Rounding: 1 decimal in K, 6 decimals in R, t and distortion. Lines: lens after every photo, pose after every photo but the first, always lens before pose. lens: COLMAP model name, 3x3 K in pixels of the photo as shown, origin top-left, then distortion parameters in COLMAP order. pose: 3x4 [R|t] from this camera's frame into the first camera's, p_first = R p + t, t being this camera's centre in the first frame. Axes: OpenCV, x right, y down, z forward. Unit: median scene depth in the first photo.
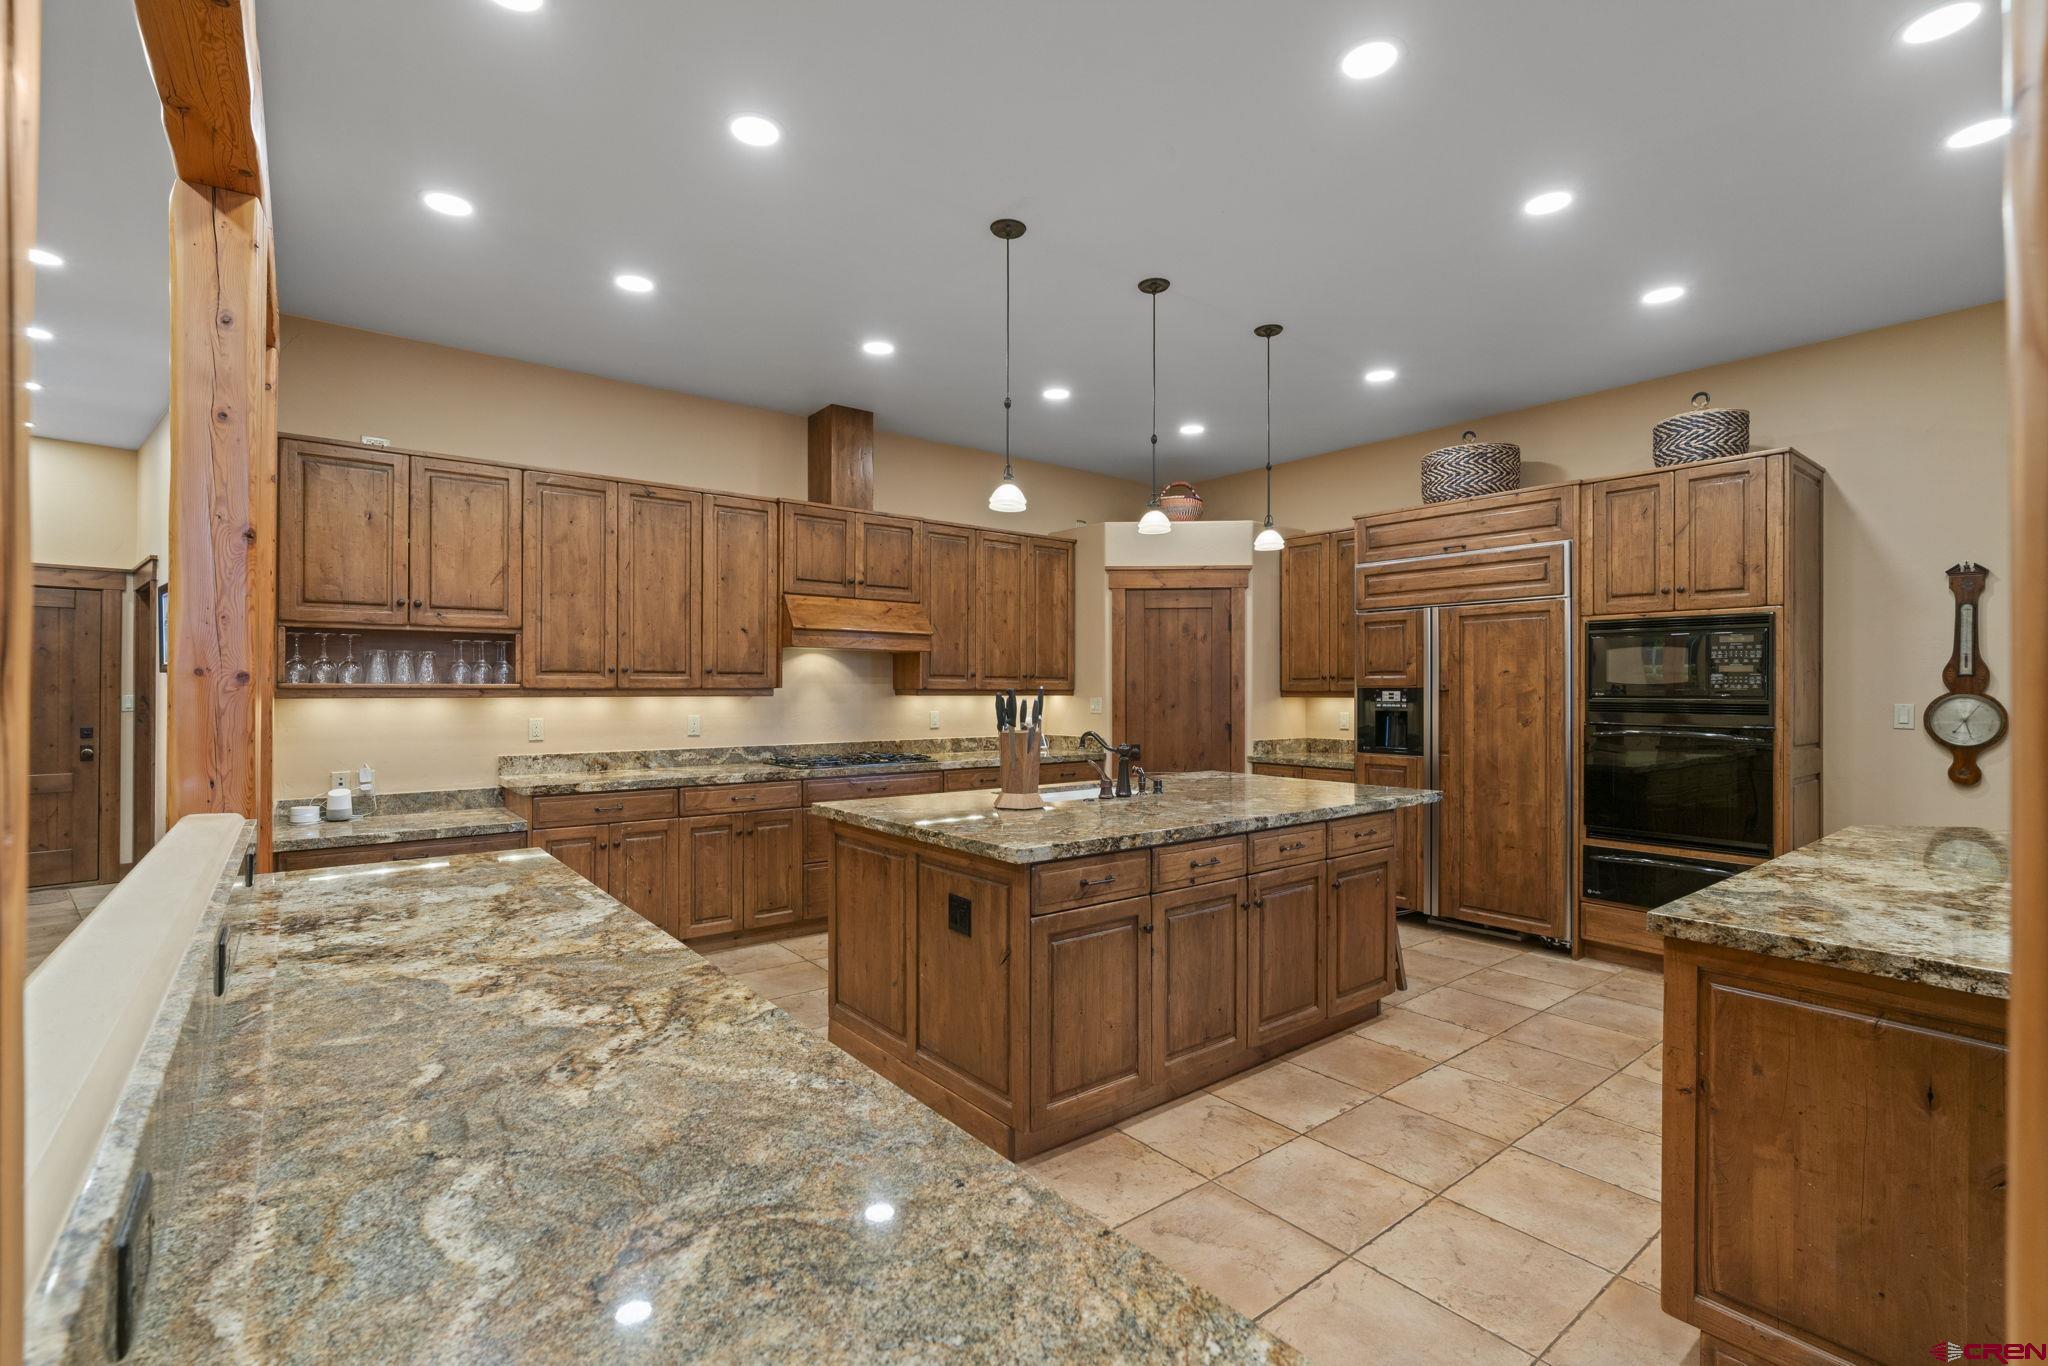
lens RADIAL K [[912.8, 0, 1015.9], [0, 912.8, 685.2], [0, 0, 1]] dist [-0.019174, 0.010561]
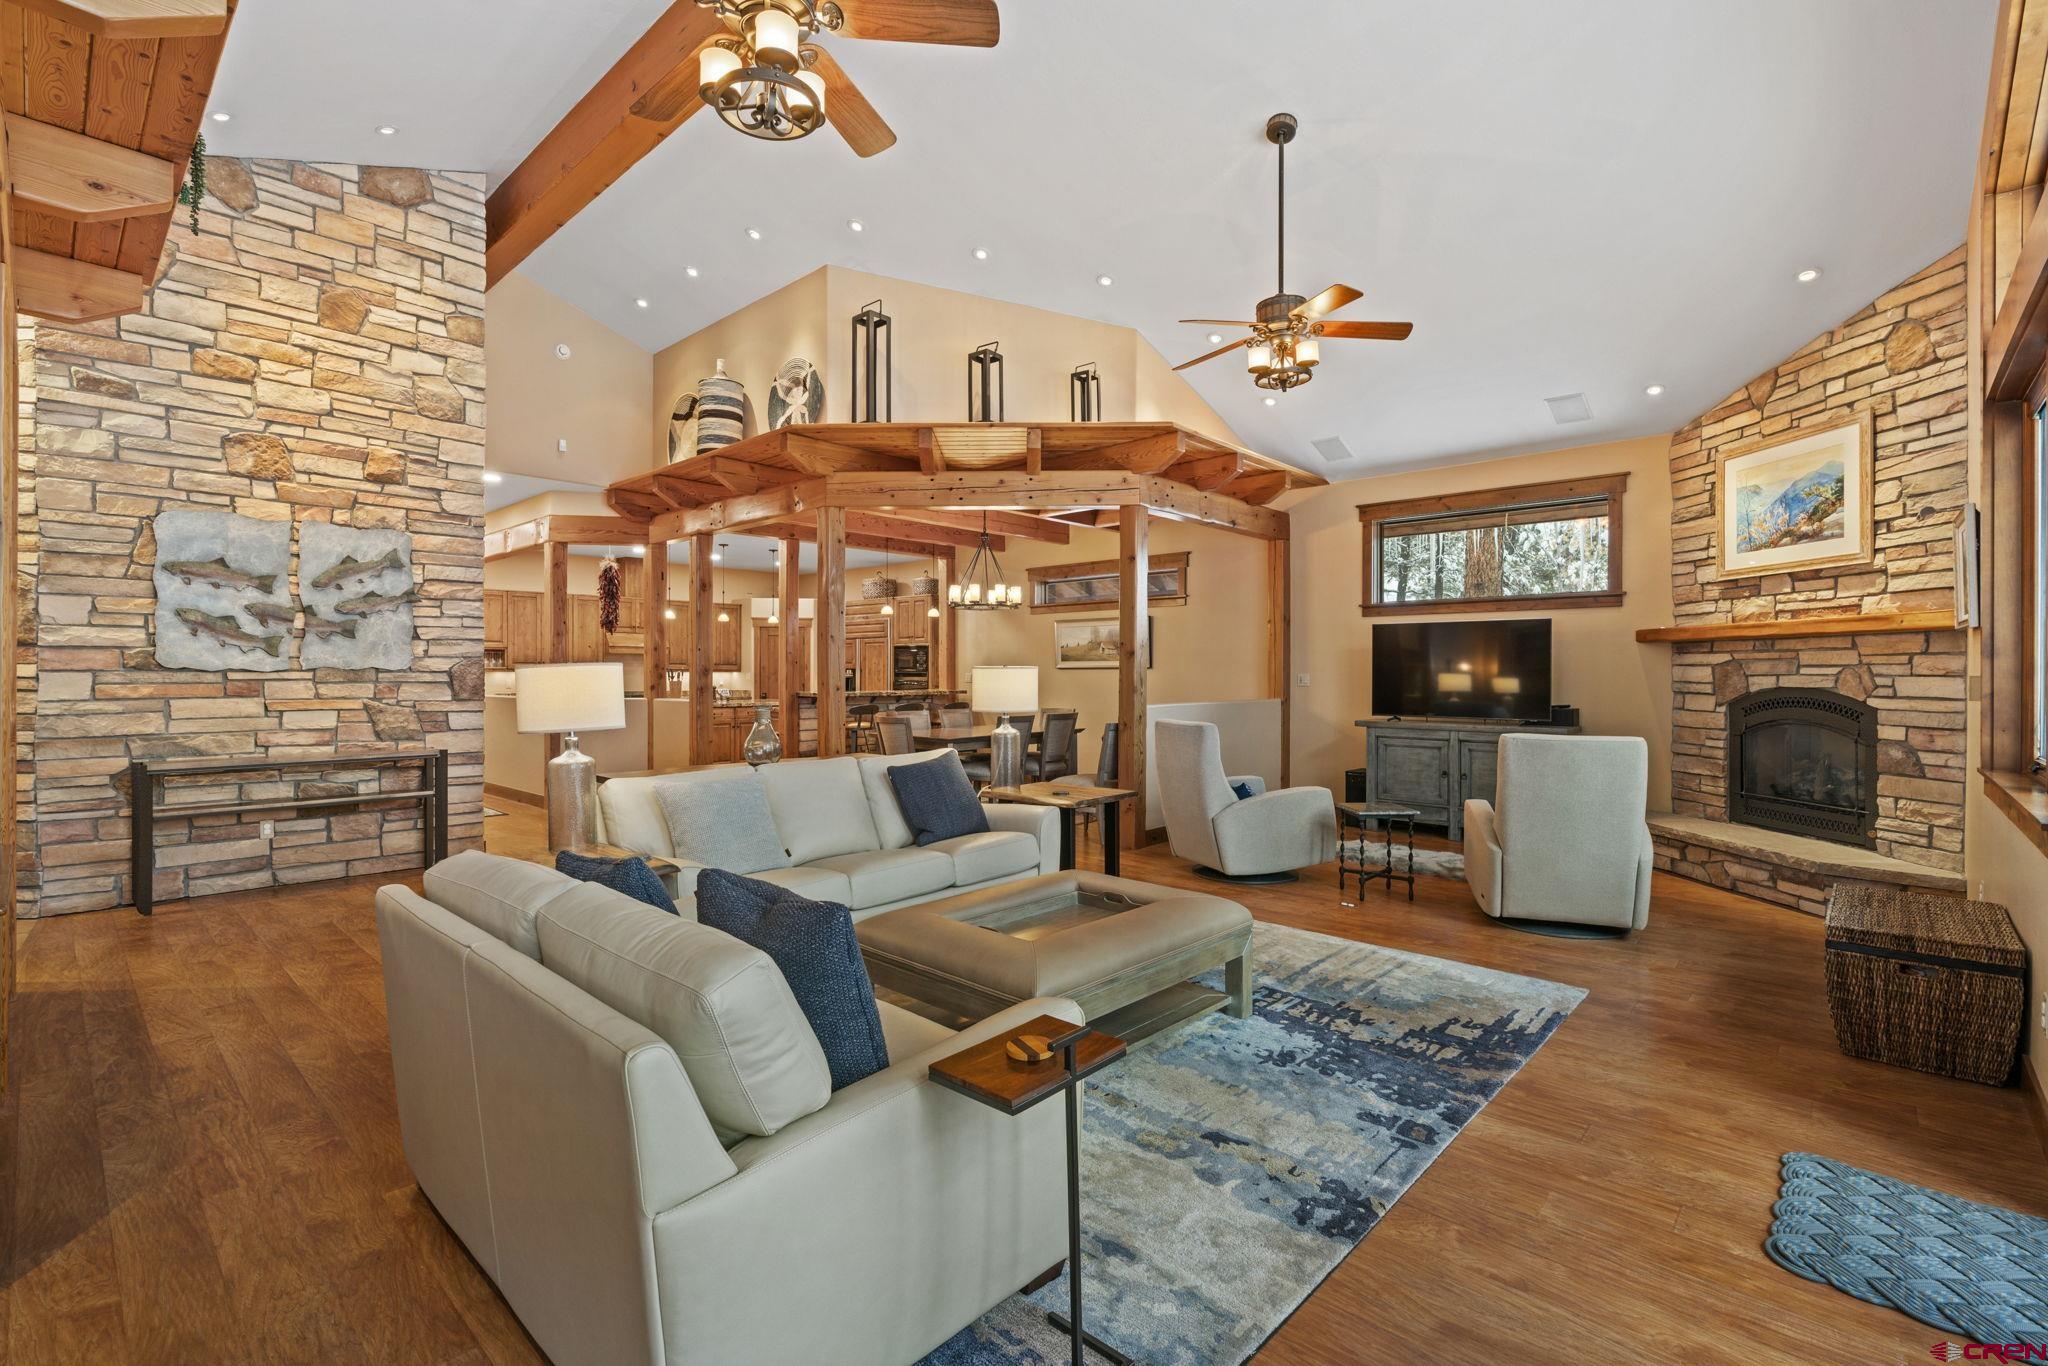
lens RADIAL K [[913.1, 0, 1011.8], [0, 913.1, 669.8], [0, 0, 1]] dist [-0.004332, 0.000586]
pose [[0.988282, -0.000113, 0.152640, 0.520729], [-0.000143, 0.999999, 0.001664, 0.001787], [-0.152640, -0.001667, 0.988280, -1.846755]]
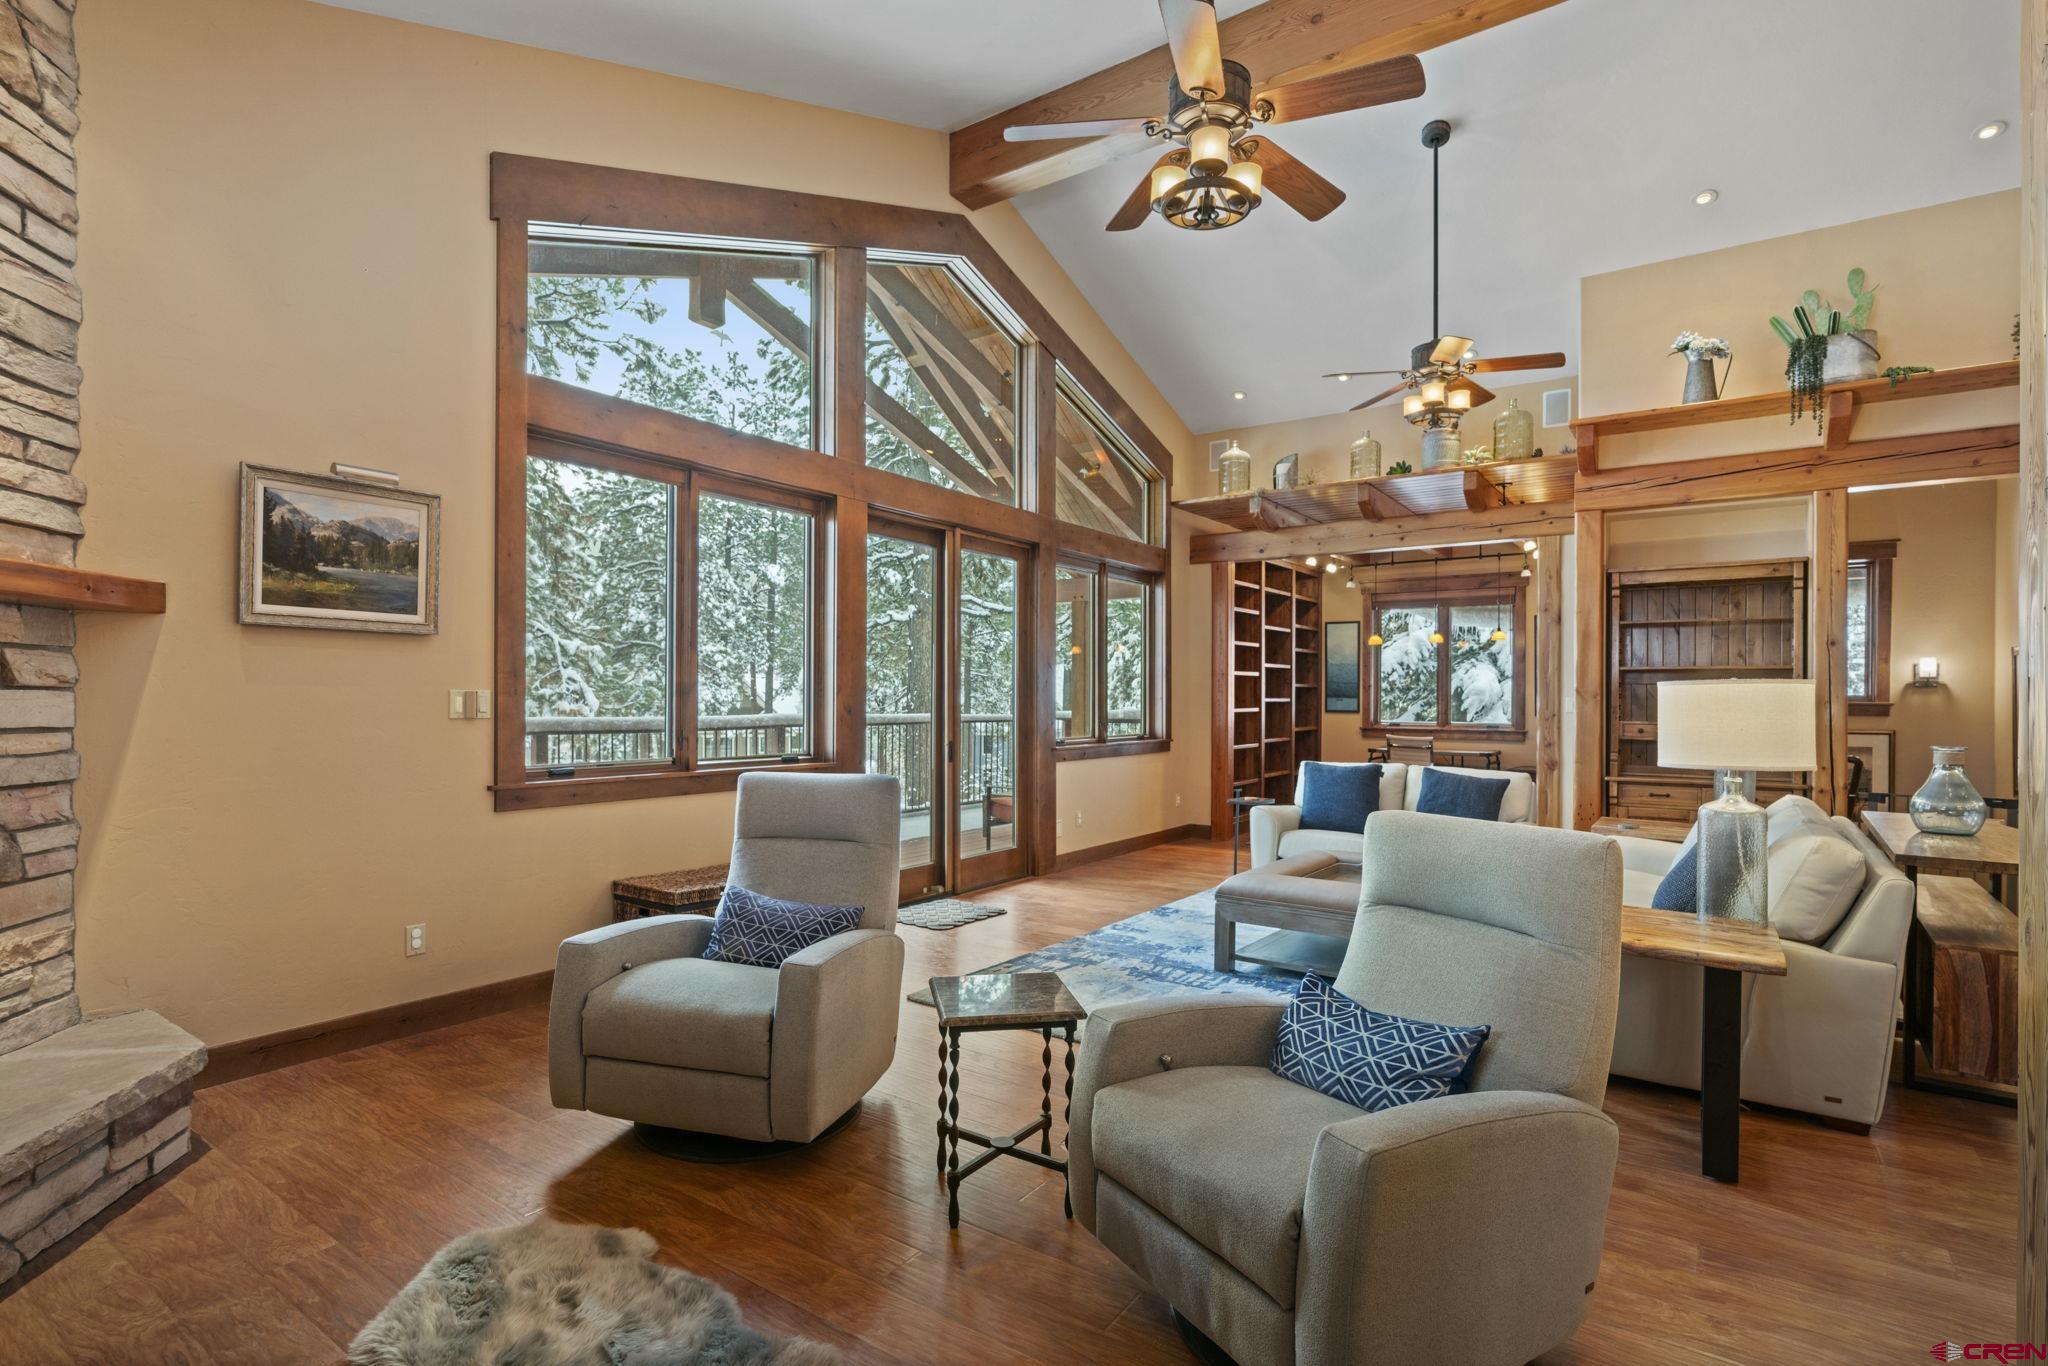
lens RADIAL K [[996.6, 0, 1011.7], [0, 996.6, 696.2], [0, 0, 1]] dist [0.000456, 0.000444]
pose [[-0.959895, -0.006873, -0.280277, 1.265304], [-0.005211, 0.999964, -0.006676, 0.015589], [0.280313, -0.004948, -0.959896, -0.317772]]
